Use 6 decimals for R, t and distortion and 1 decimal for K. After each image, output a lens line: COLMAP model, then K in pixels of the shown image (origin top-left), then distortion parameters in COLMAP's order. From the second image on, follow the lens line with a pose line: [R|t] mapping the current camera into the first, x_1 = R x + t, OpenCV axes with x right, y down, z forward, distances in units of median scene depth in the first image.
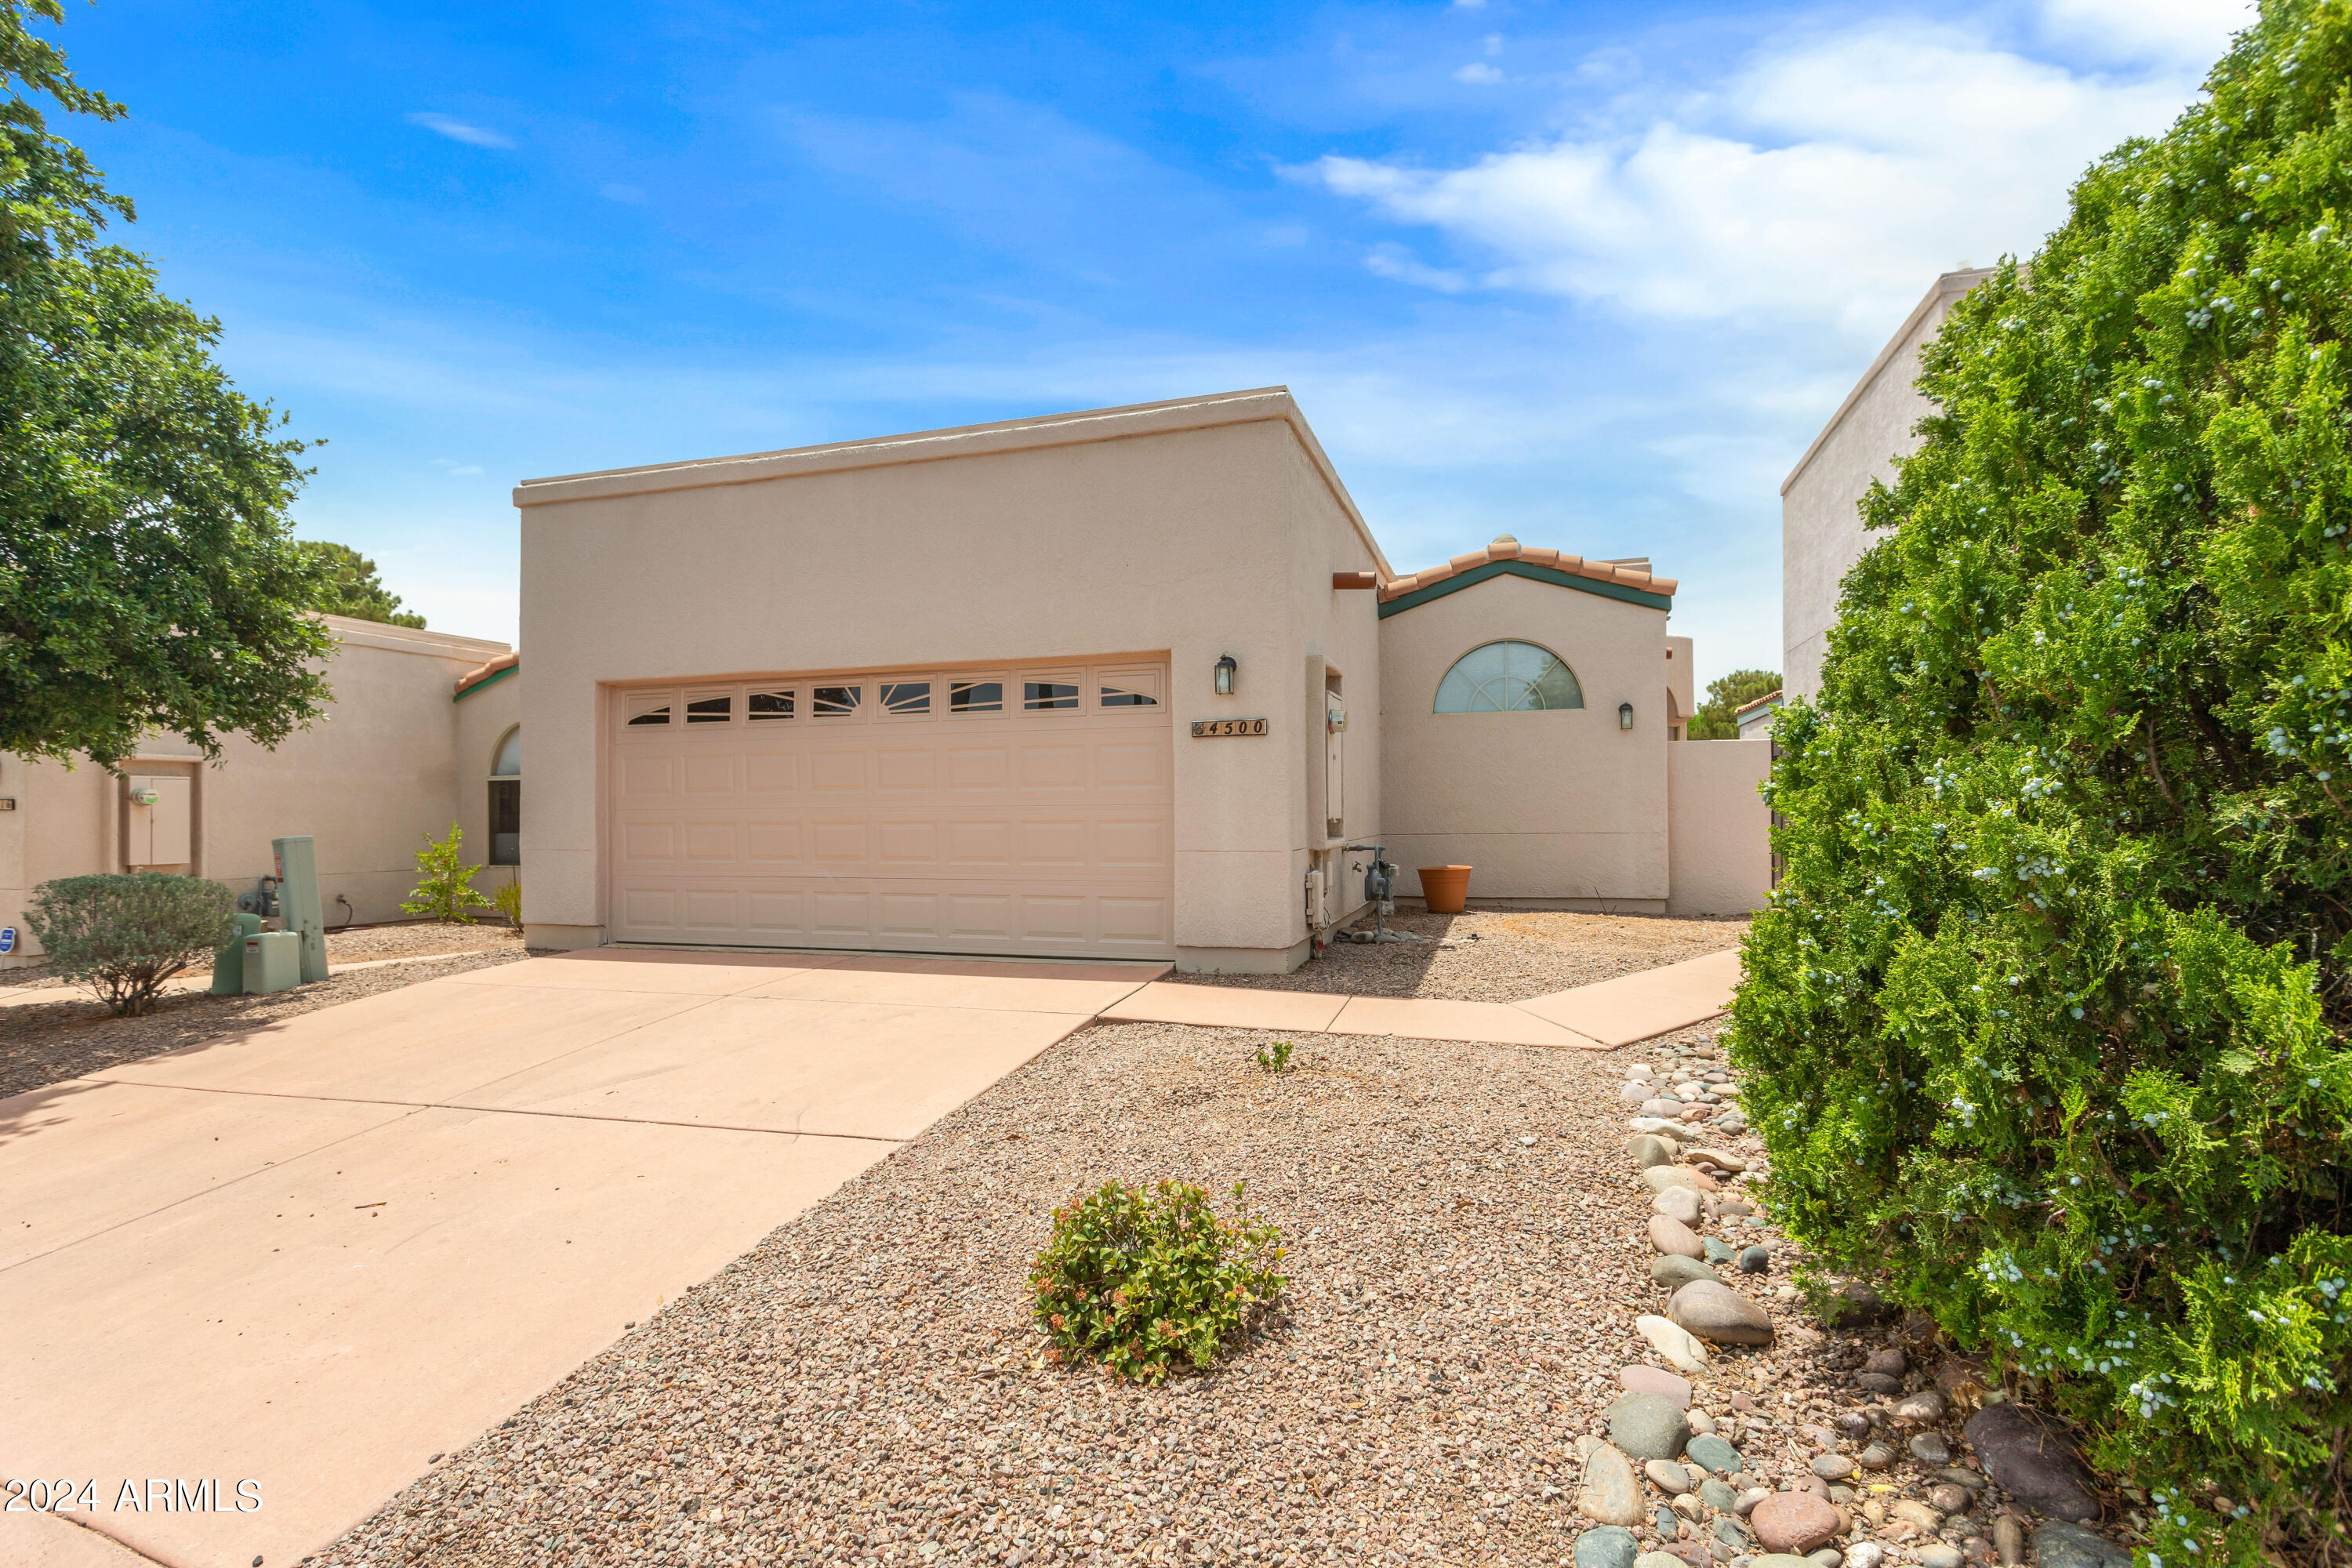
lens RADIAL K [[1117.8, 0, 1160.6], [0, 1117.8, 787.1], [0, 0, 1]] dist [0.001620, 0.001562]
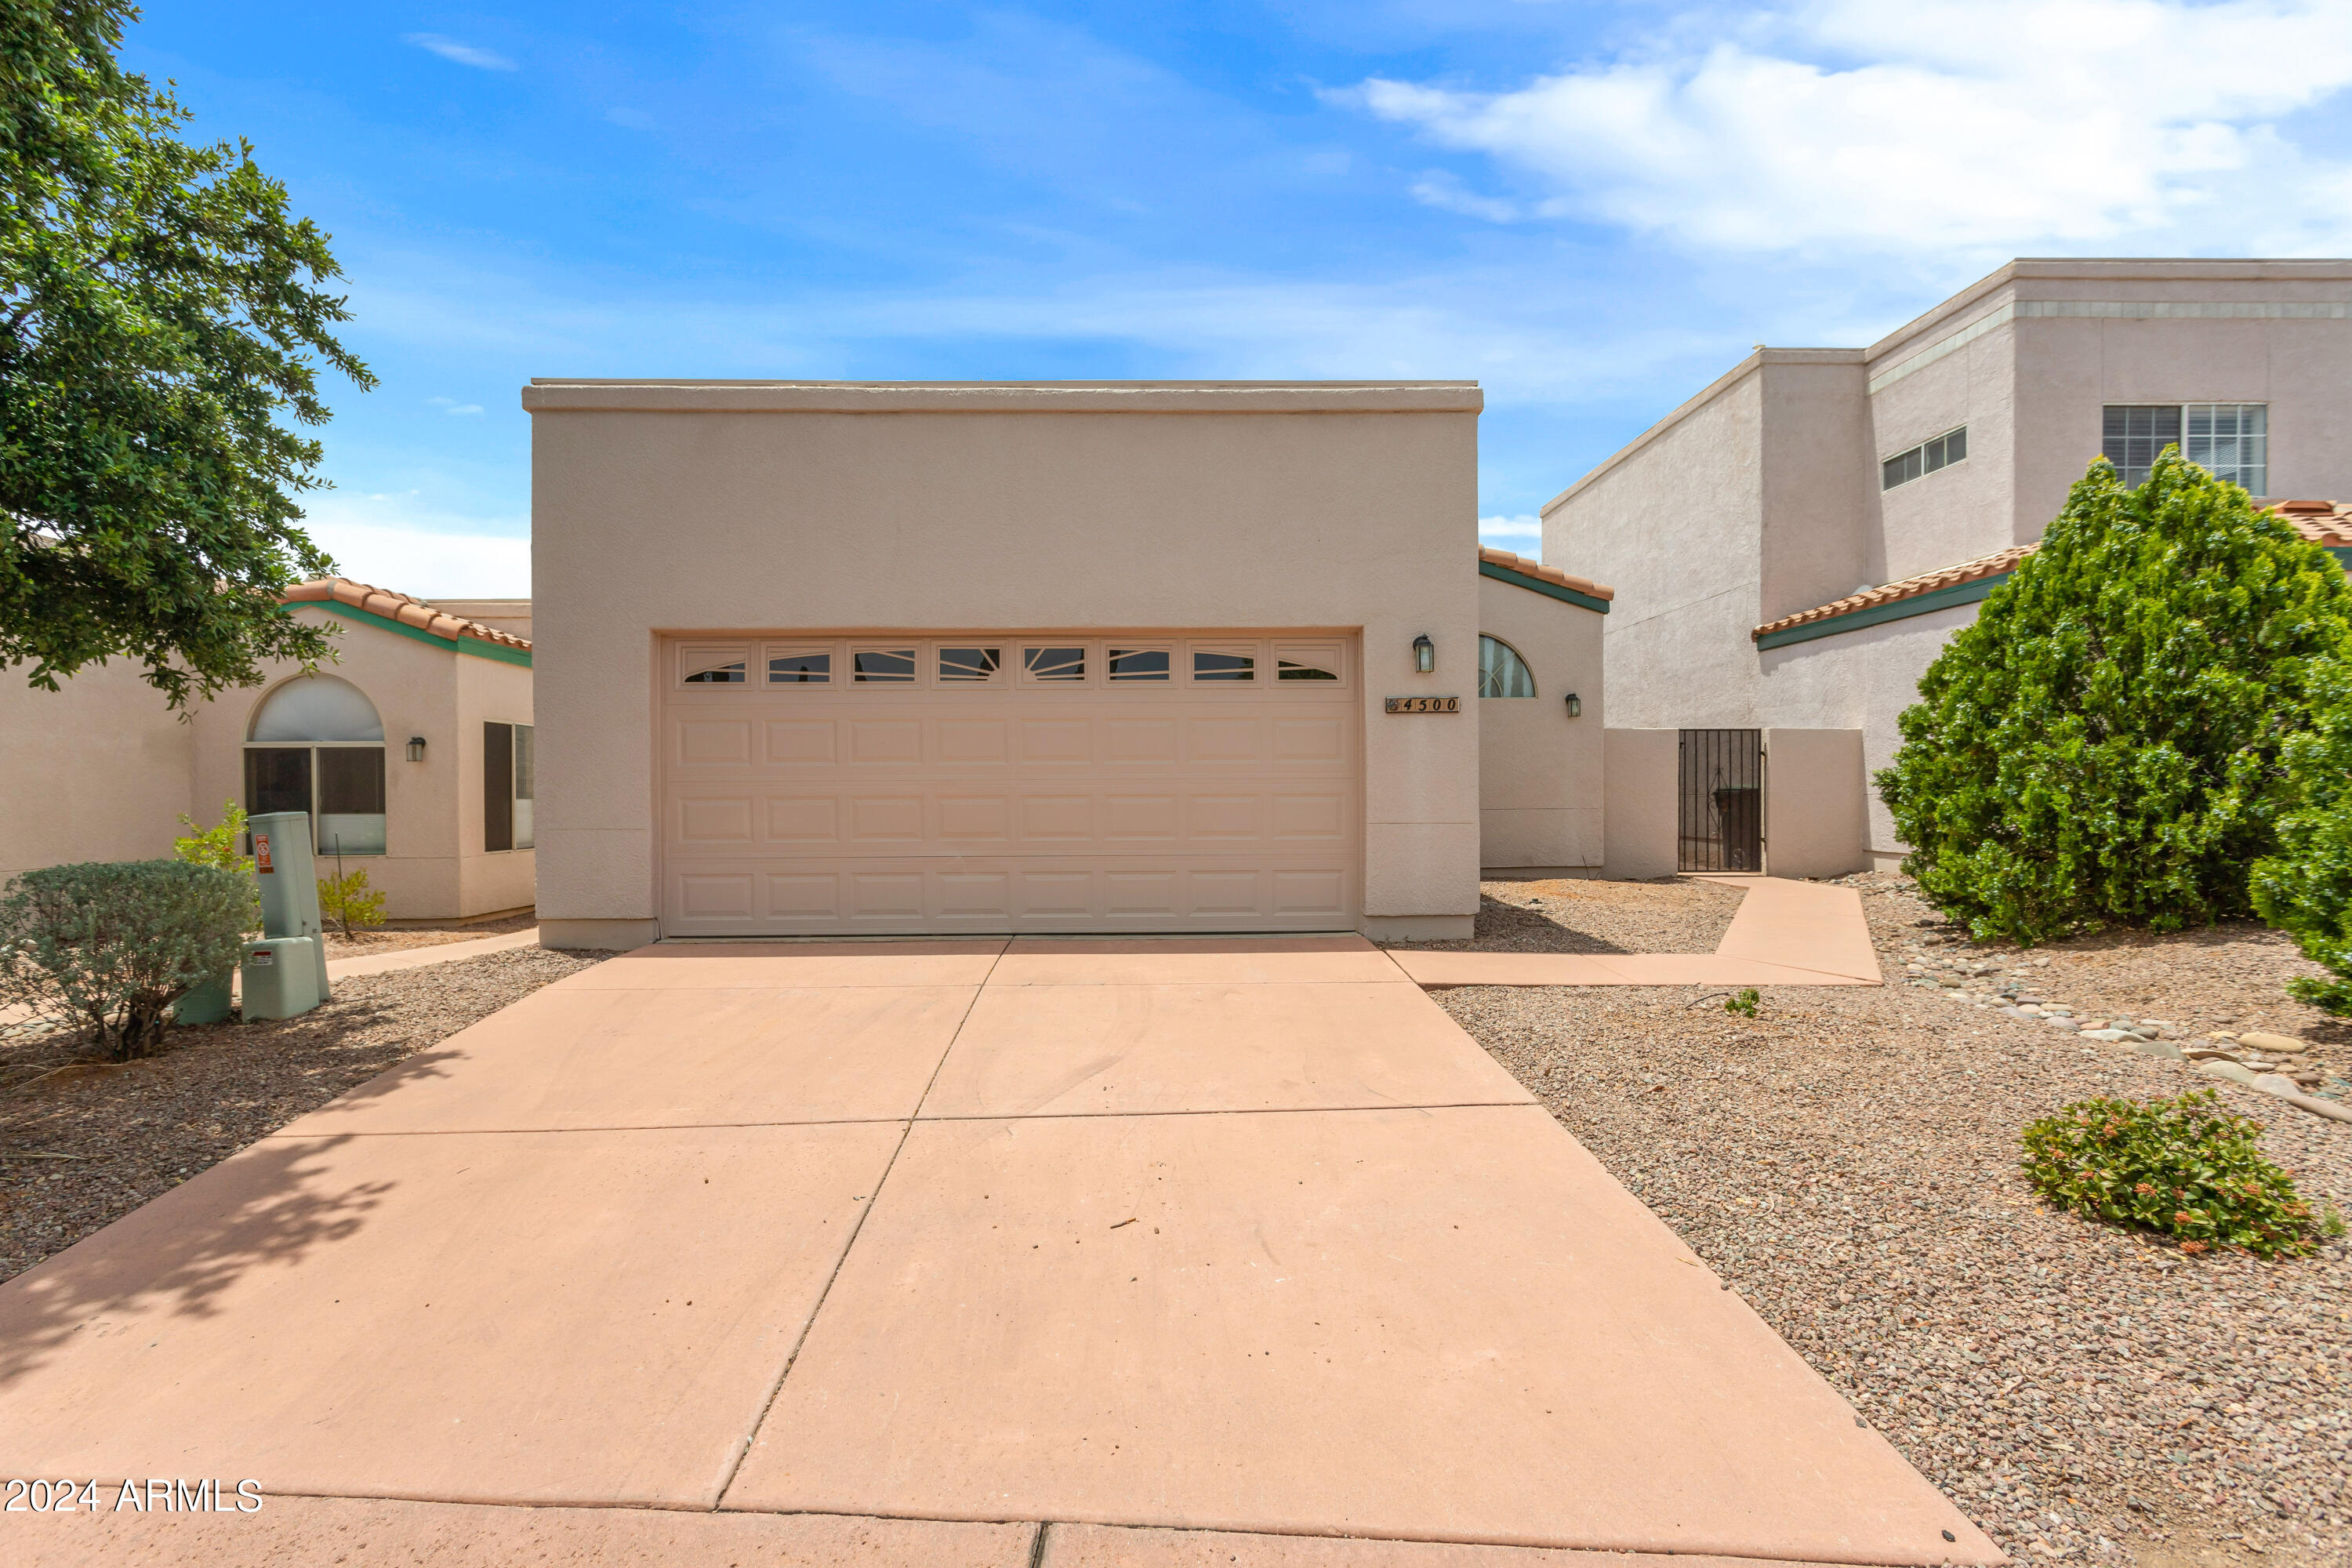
lens RADIAL K [[1117.8, 0, 1169.1], [0, 1117.8, 787.1], [0, 0, 1]] dist [0.001620, 0.001562]
pose [[0.946859, 0.004899, 0.321610, -0.444053], [-0.009331, 0.999882, 0.012240, 0.011713], [-0.321512, -0.014591, 0.946793, 0.080828]]
